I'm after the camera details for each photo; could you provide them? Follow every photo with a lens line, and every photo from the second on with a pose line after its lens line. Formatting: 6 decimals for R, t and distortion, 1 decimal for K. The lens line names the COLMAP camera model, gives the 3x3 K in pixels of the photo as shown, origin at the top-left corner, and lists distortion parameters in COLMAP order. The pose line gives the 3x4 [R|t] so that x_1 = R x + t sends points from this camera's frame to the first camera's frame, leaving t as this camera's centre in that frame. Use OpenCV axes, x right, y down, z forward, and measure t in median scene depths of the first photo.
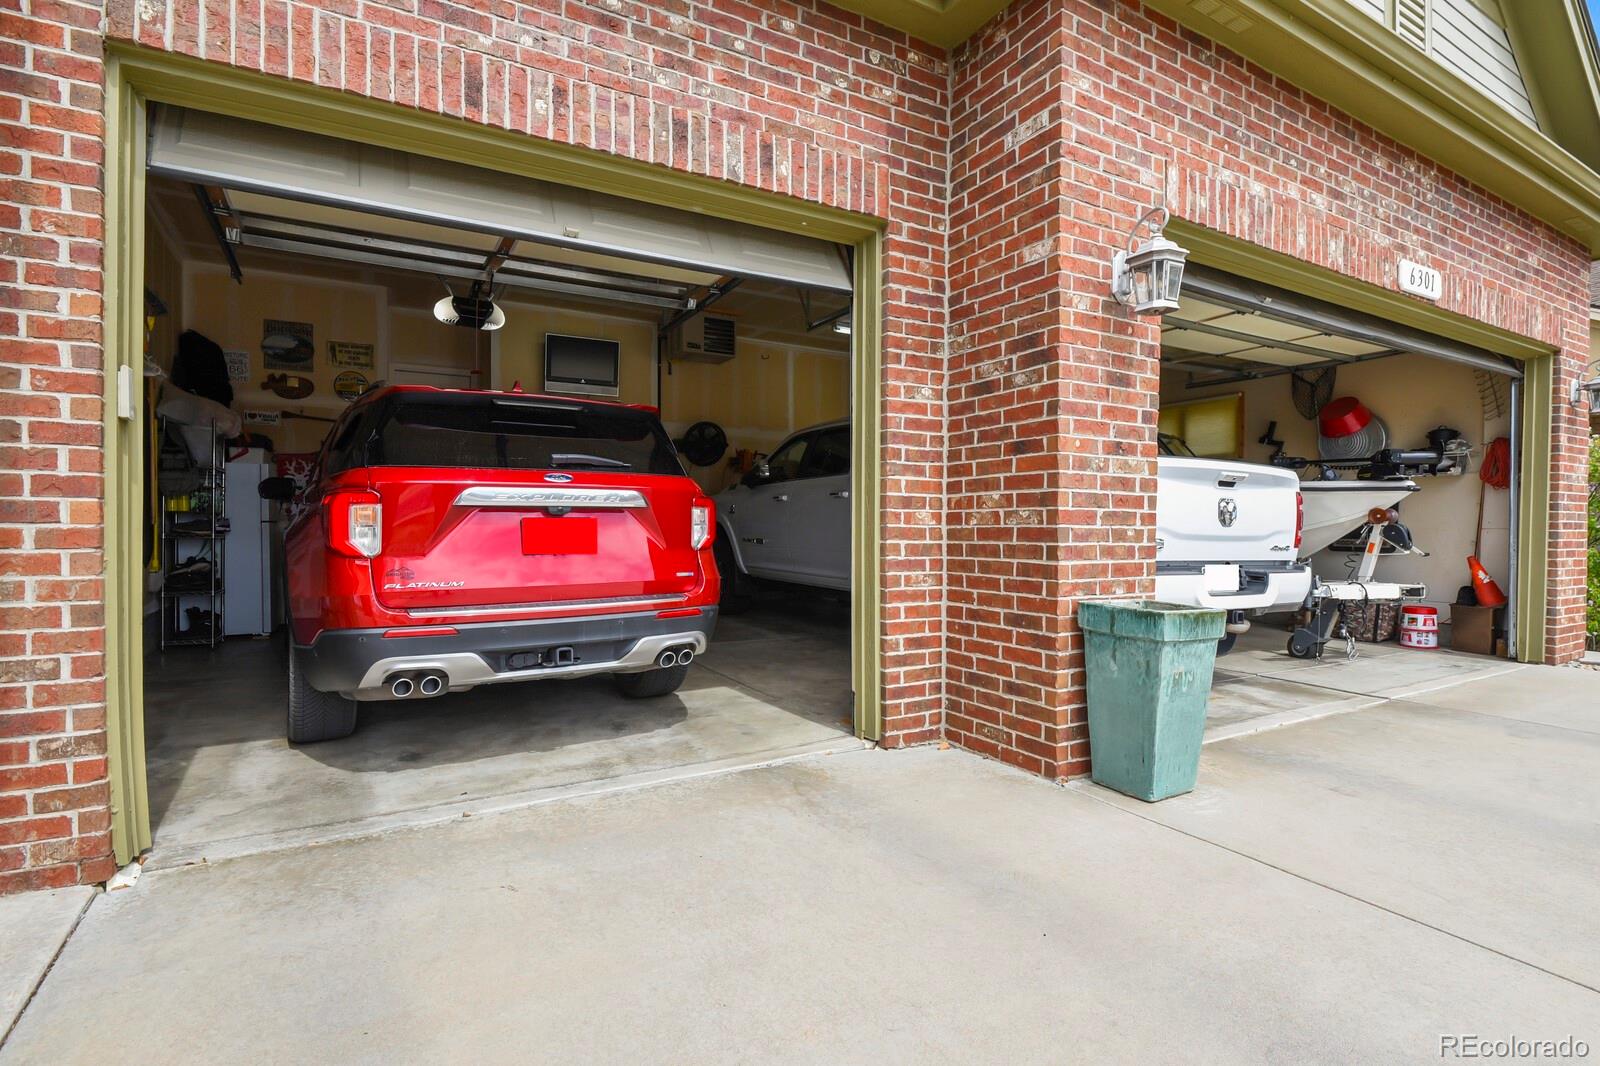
lens RADIAL K [[775.3, 0, 801.2], [0, 775.3, 540.5], [0, 0, 1]] dist [-0.004440, -0.004849]
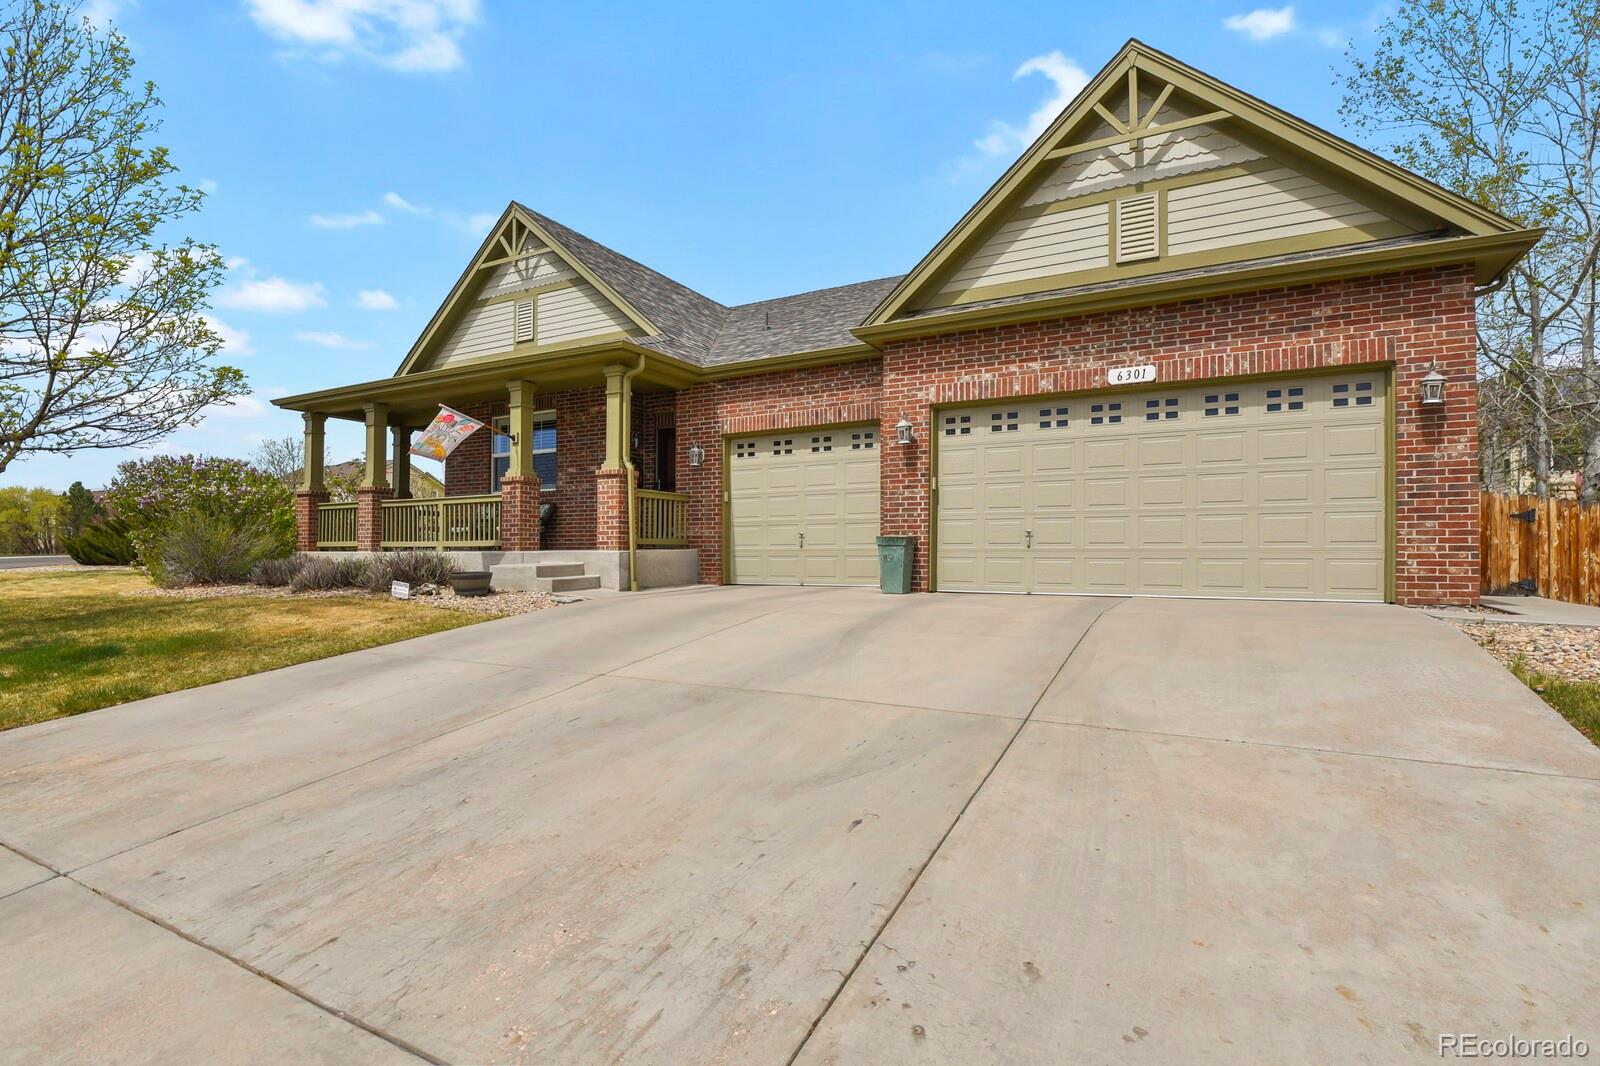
lens RADIAL K [[775.3, 0, 802.7], [0, 775.3, 538.6], [0, 0, 1]] dist [-0.004440, -0.004849]
pose [[0.514636, -0.019832, -0.857179, 2.796149], [-0.010360, 0.999516, -0.029345, 0.177058], [0.857346, 0.023982, 0.514181, -0.919820]]
